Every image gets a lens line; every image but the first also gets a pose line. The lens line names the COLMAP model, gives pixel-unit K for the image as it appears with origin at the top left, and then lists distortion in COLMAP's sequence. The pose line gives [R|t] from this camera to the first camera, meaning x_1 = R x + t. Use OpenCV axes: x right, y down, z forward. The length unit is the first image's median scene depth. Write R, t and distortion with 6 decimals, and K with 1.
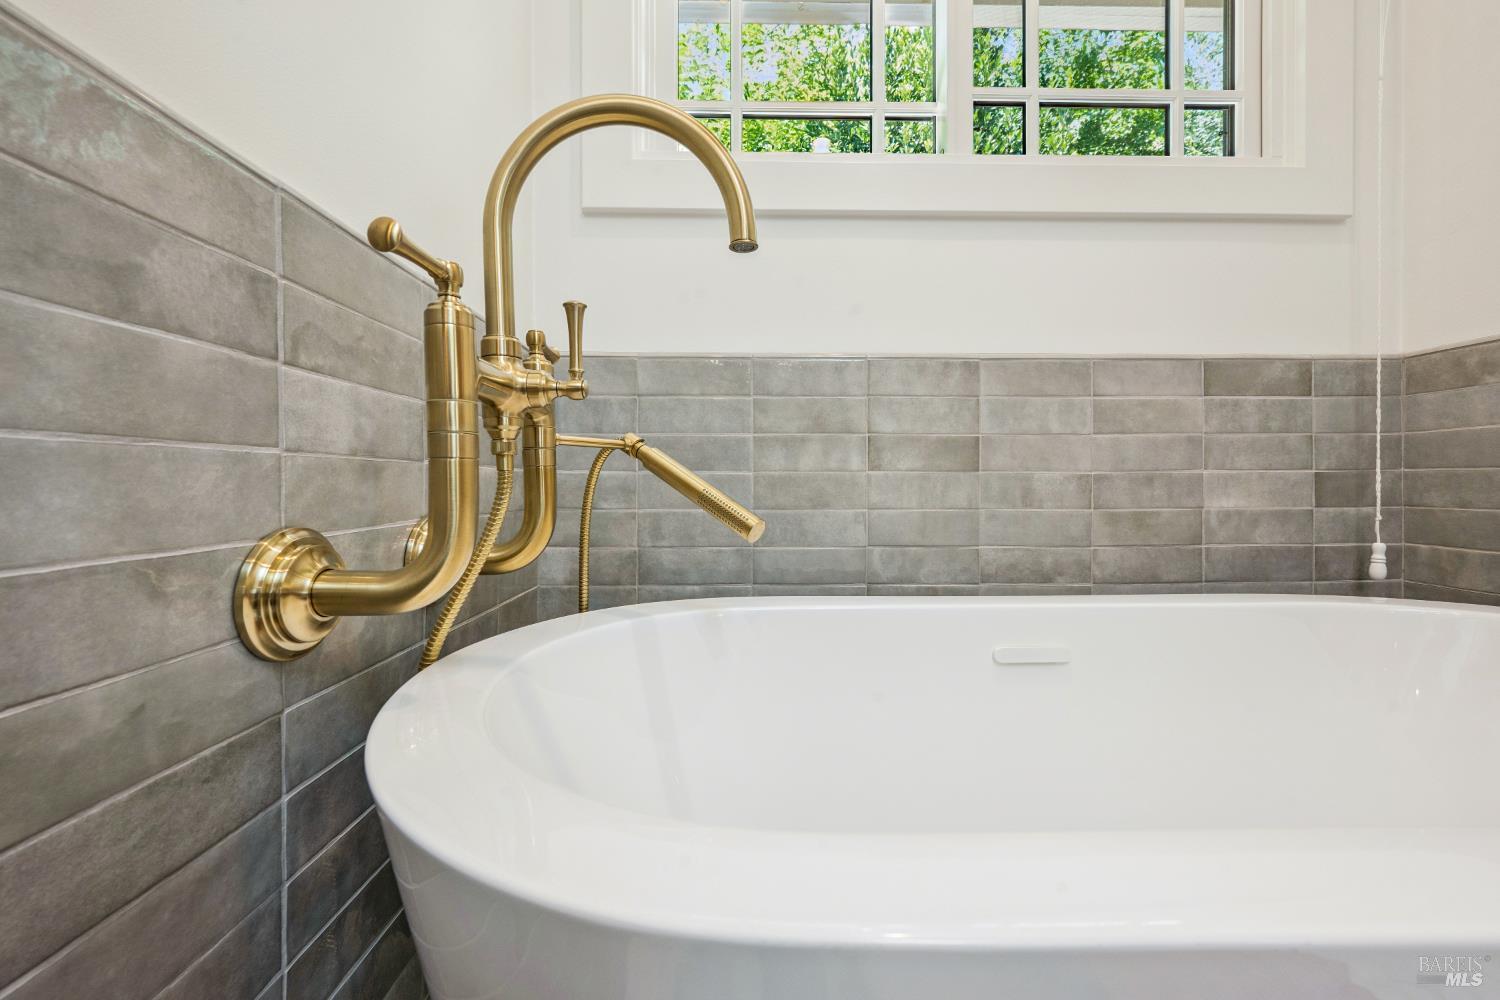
lens RADIAL K [[592.3, 0, 745.1], [0, 592.3, 492.4], [0, 0, 1]] dist [0.001524, 0.000066]
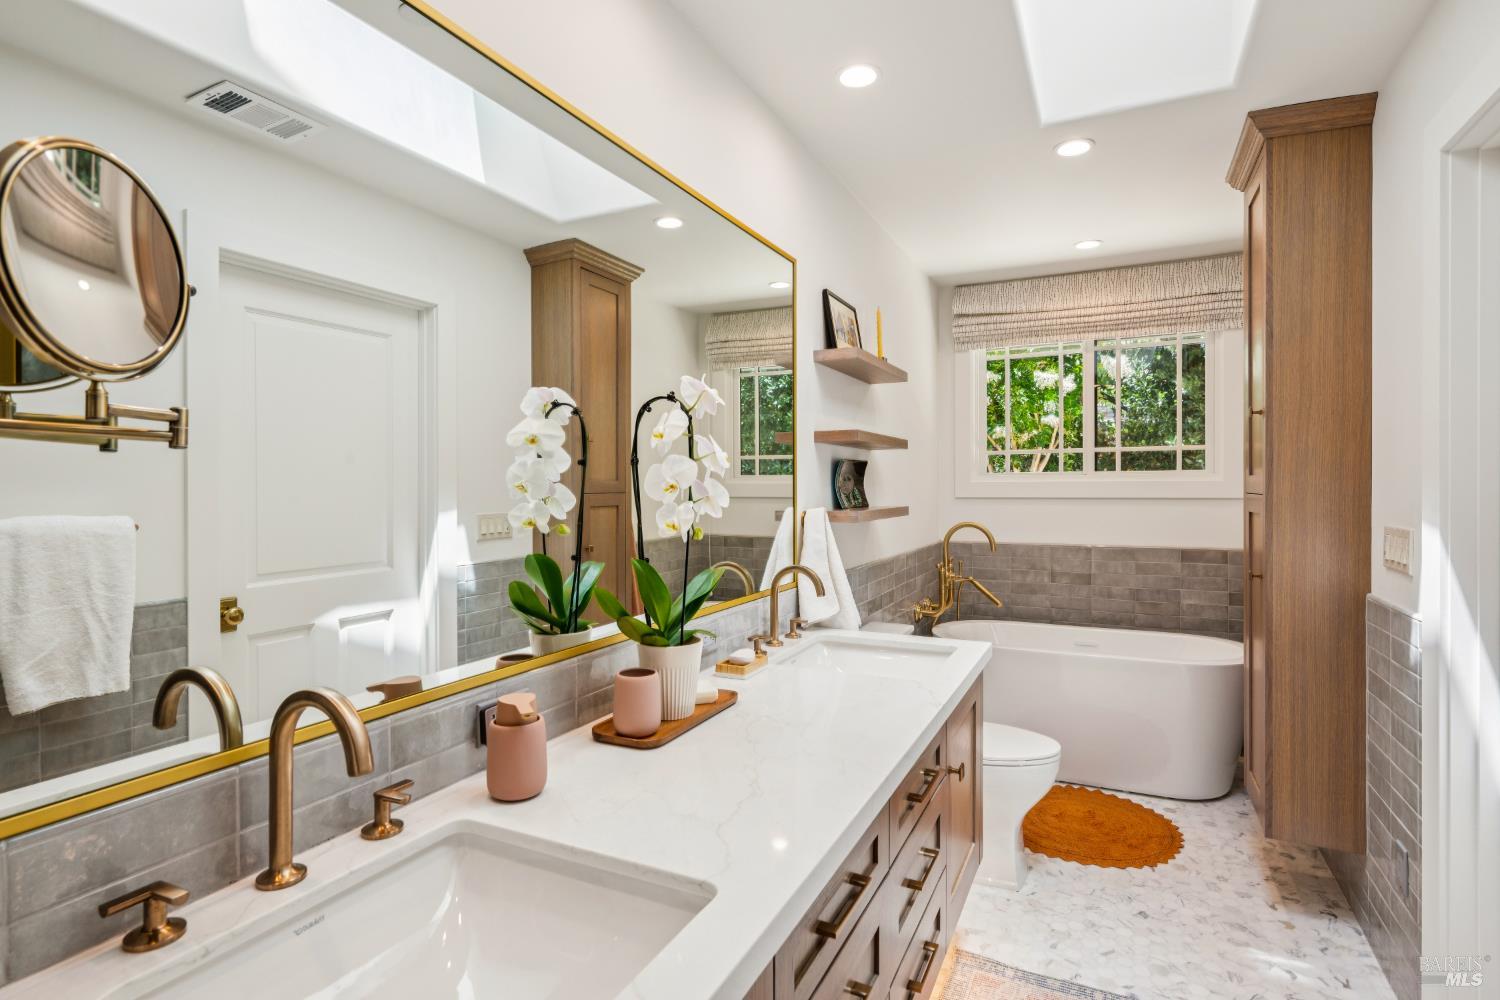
lens RADIAL K [[767.5, 0, 746.5], [0, 767.5, 497.6], [0, 0, 1]] dist [-0.000519, -0.000252]
pose [[0.888385, 0.008671, -0.459018, 0.617681], [-0.009373, 0.999956, 0.000750, -0.456638], [0.459004, 0.003637, 0.888427, -3.178886]]
